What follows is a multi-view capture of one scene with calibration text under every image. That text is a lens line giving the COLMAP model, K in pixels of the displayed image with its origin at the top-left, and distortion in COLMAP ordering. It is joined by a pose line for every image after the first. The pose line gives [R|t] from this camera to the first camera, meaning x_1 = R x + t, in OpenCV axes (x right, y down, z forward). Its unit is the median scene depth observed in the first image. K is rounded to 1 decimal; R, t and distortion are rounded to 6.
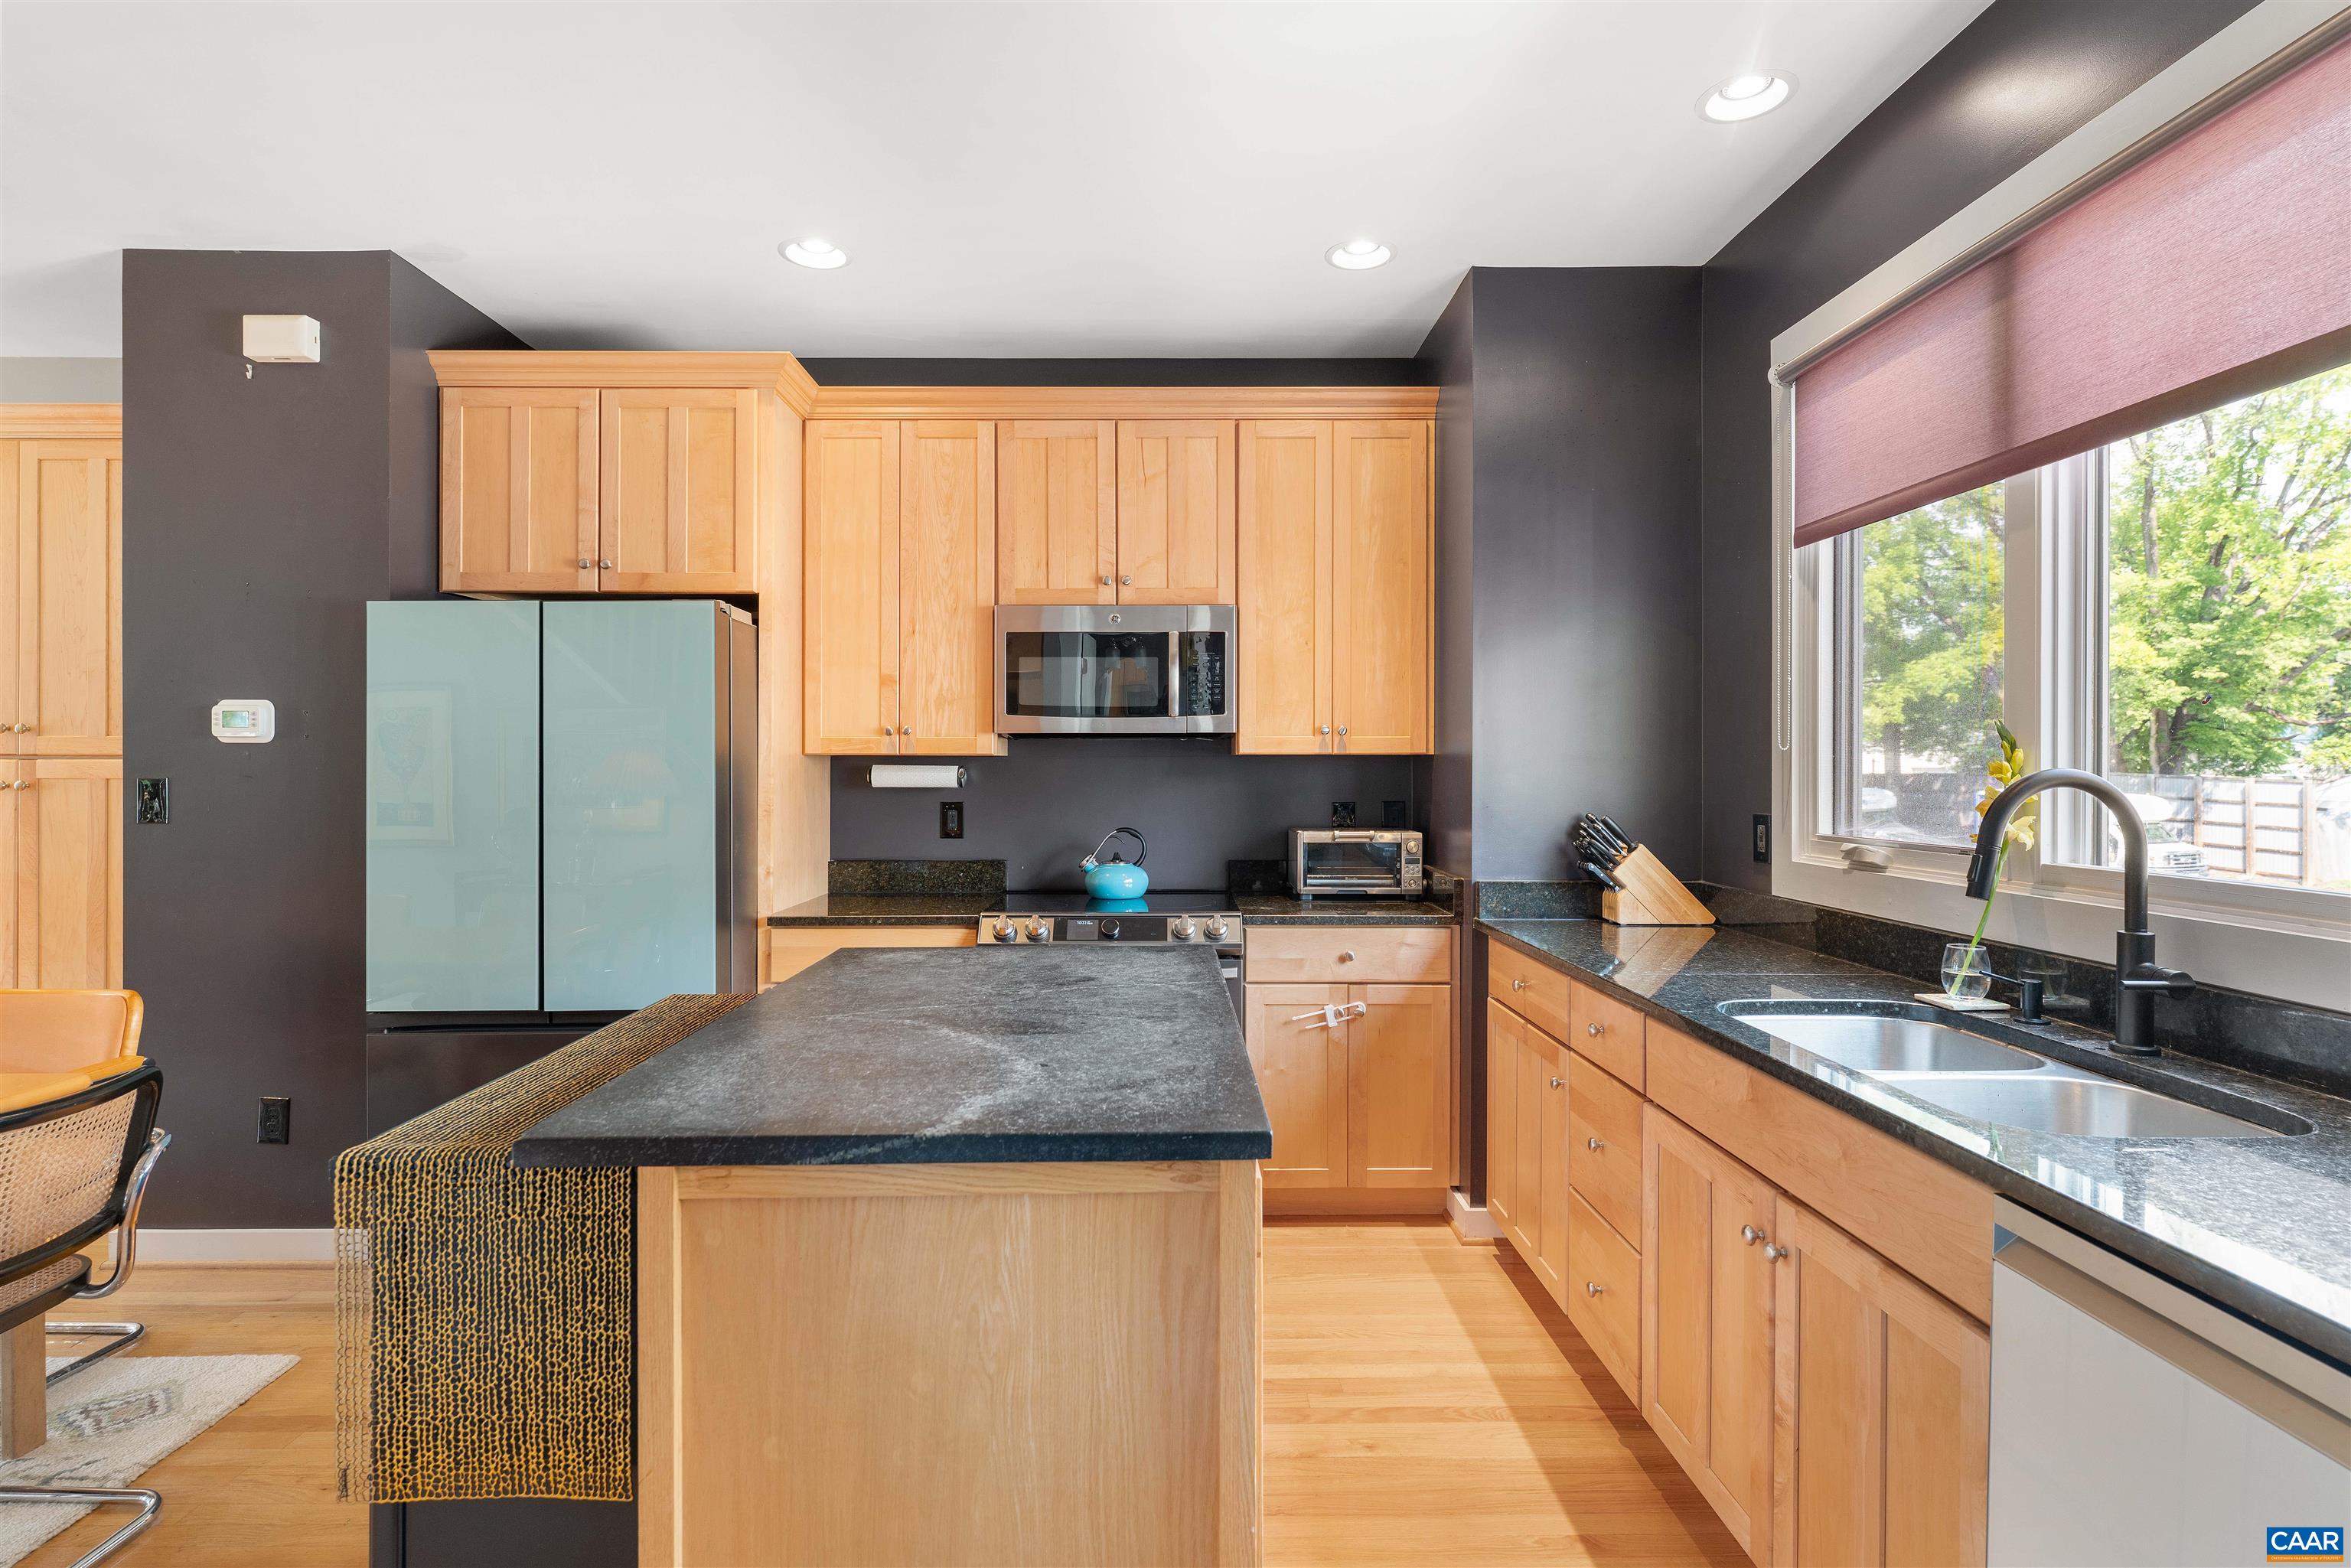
lens RADIAL K [[1155.0, 0, 1156.9], [0, 1155.0, 766.0], [0, 0, 1]] dist [-0.002824, -0.000480]
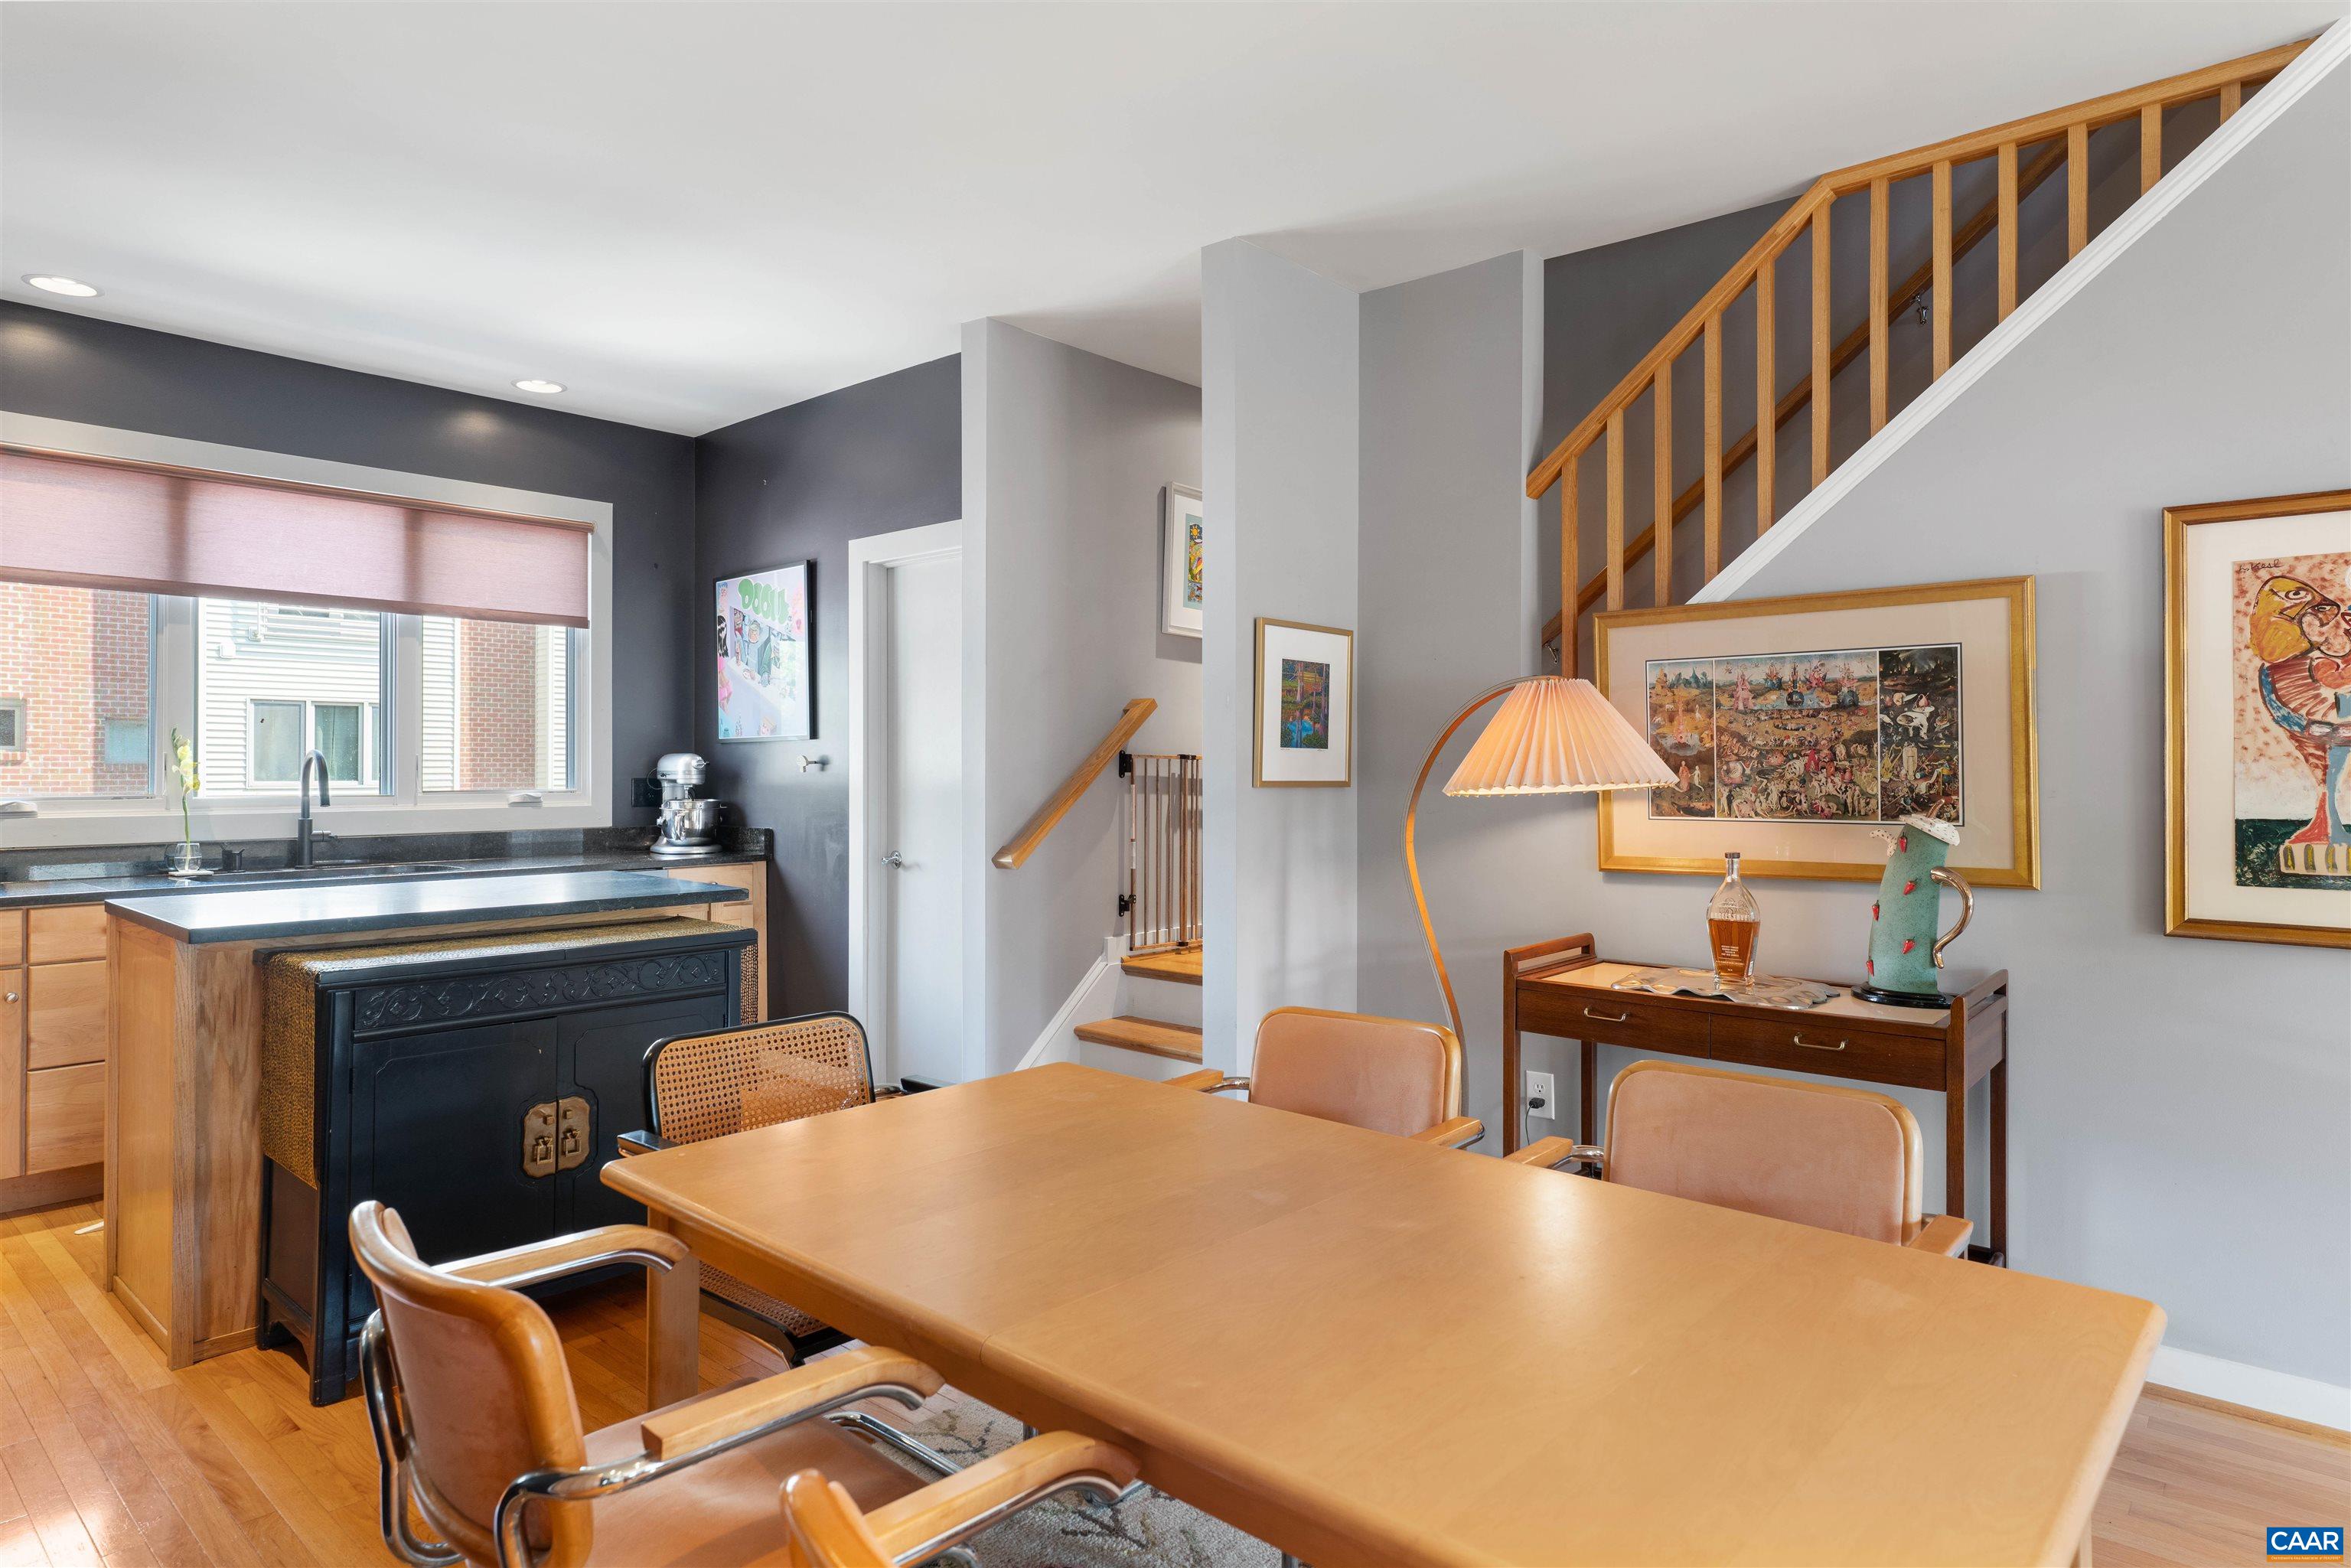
lens RADIAL K [[1340.3, 0, 1169.8], [0, 1340.3, 749.8], [0, 0, 1]] dist [0.002345, -0.000118]
pose [[-0.741983, 0.007882, 0.670372, -1.221703], [-0.002439, 0.999893, -0.014456, 0.018712], [-0.670414, -0.012361, -0.741884, 0.962460]]
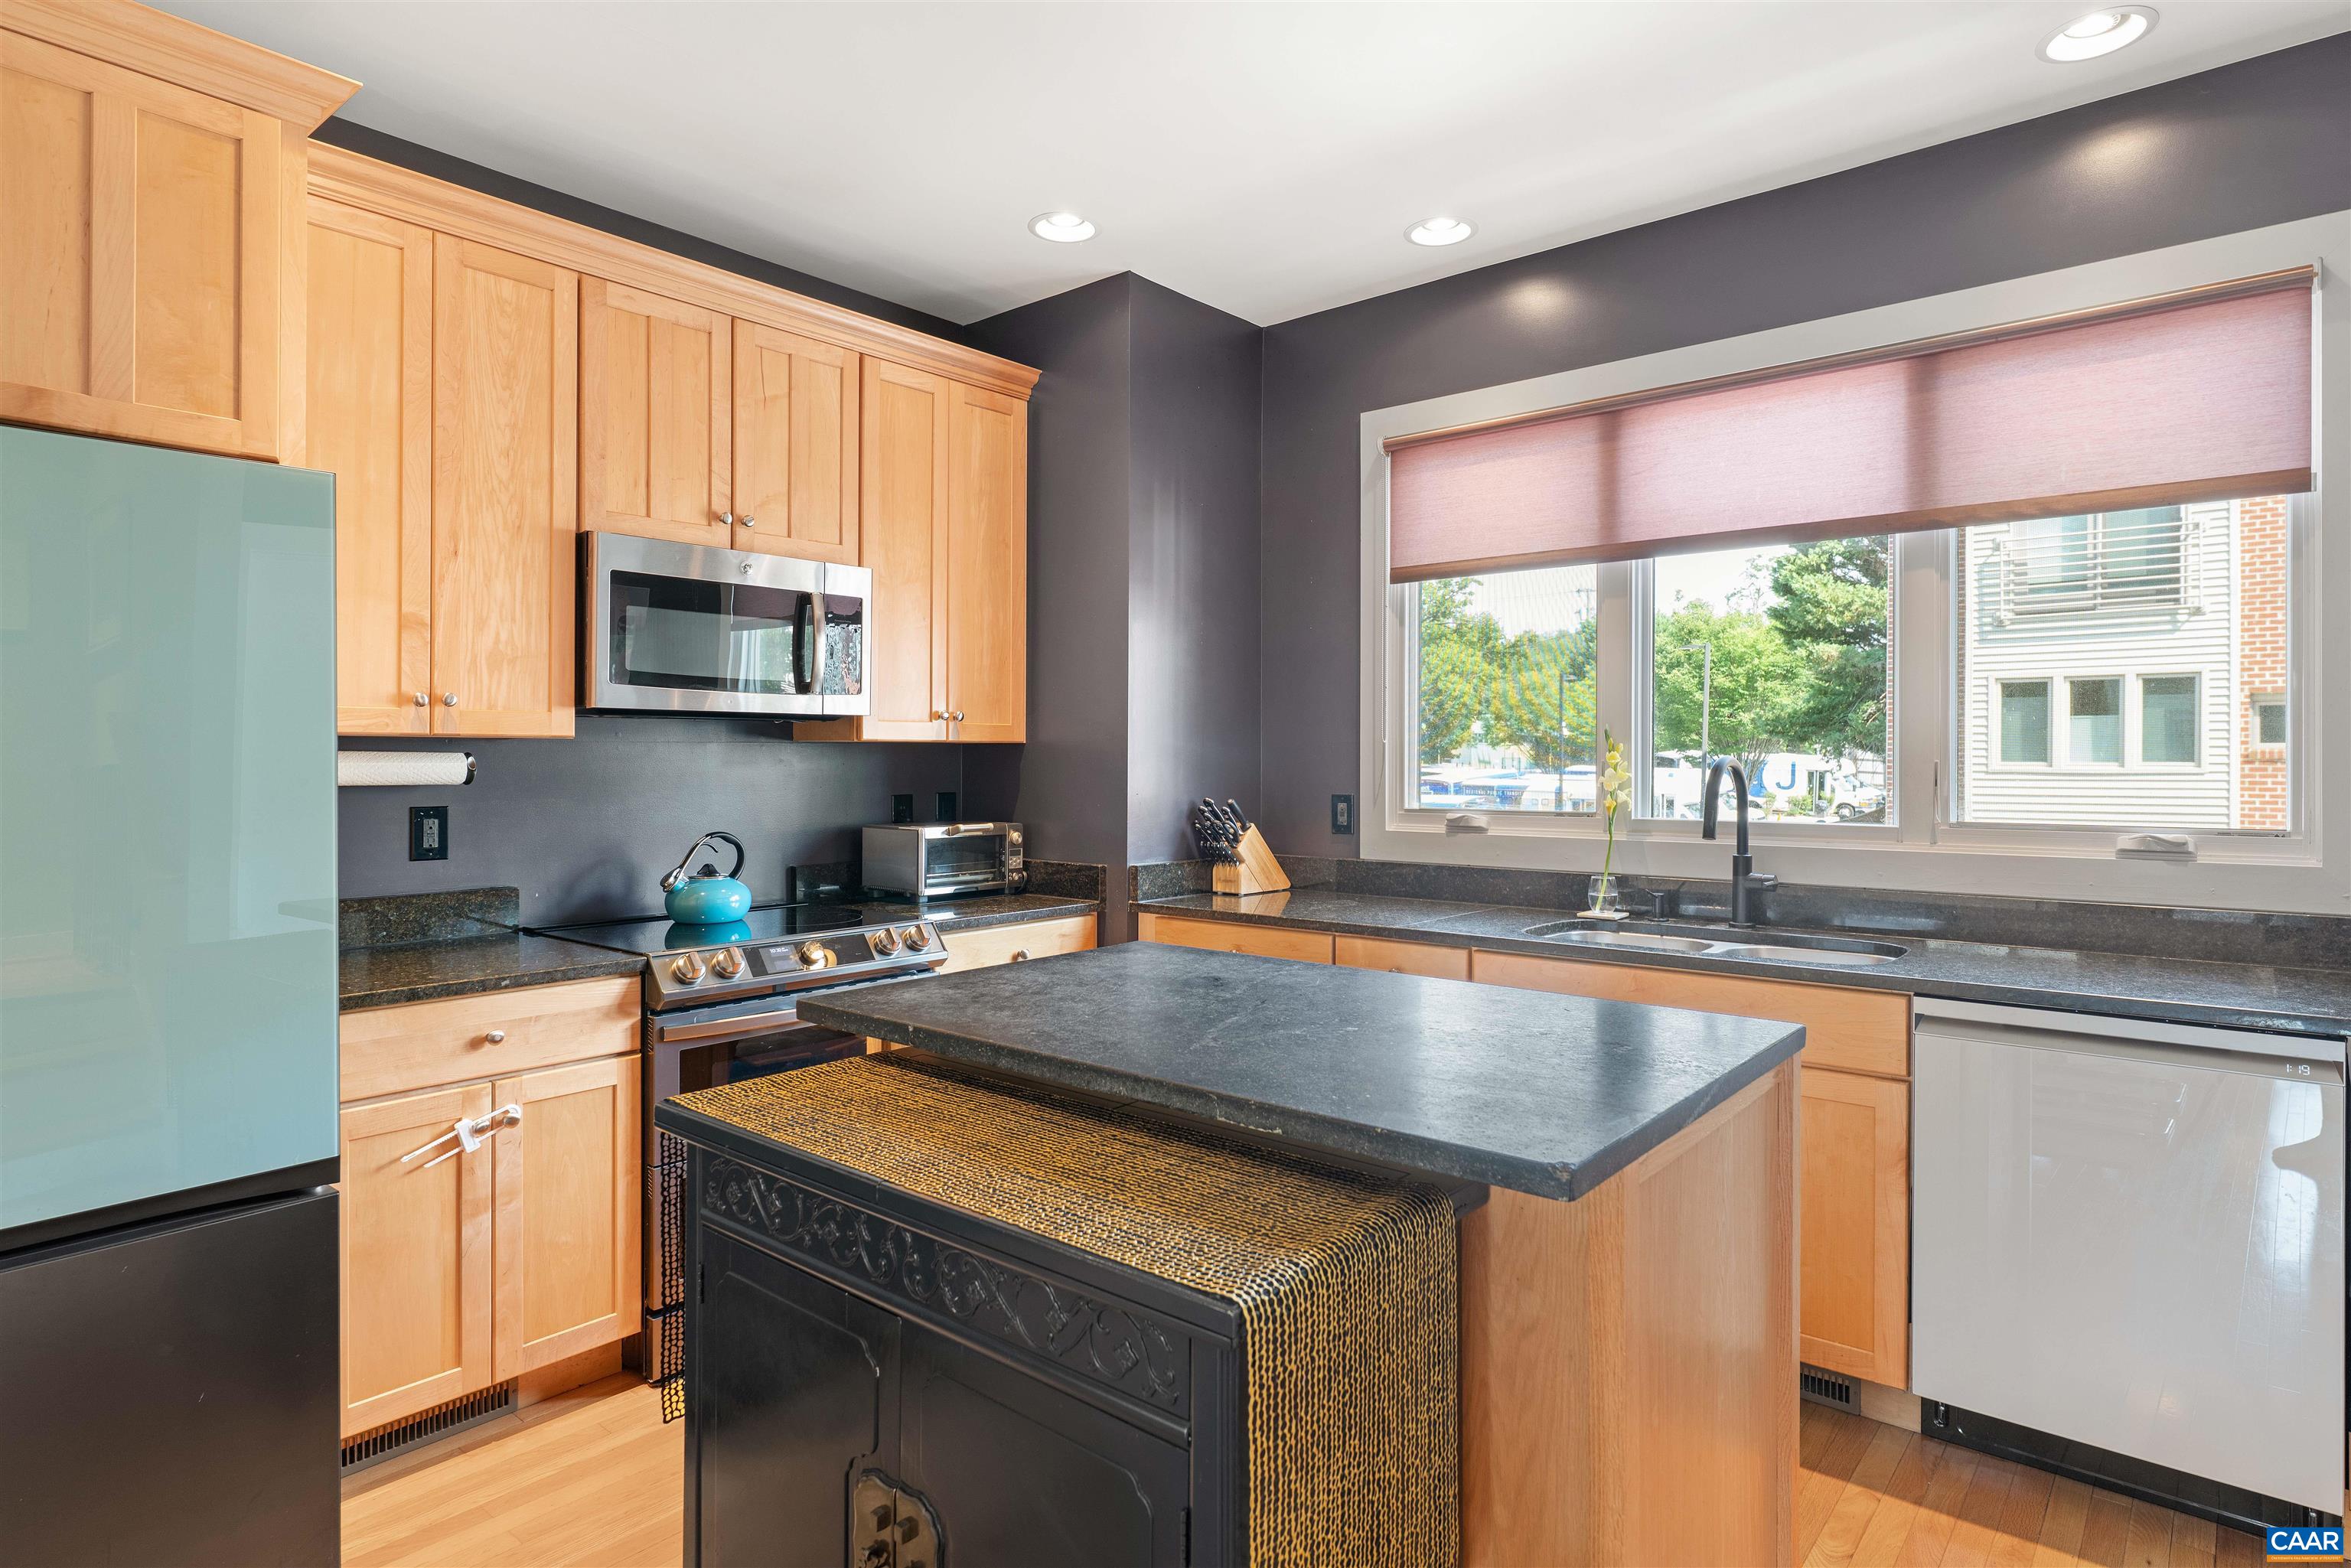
lens RADIAL K [[1278.2, 0, 1172.8], [0, 1278.2, 756.6], [0, 0, 1]] dist [0.006908, -0.002190]
pose [[0.648518, 0.001377, 0.761198, -0.558549], [-0.001558, 0.999999, -0.000482, 0.002108], [-0.761198, -0.000873, 0.648519, 0.220756]]
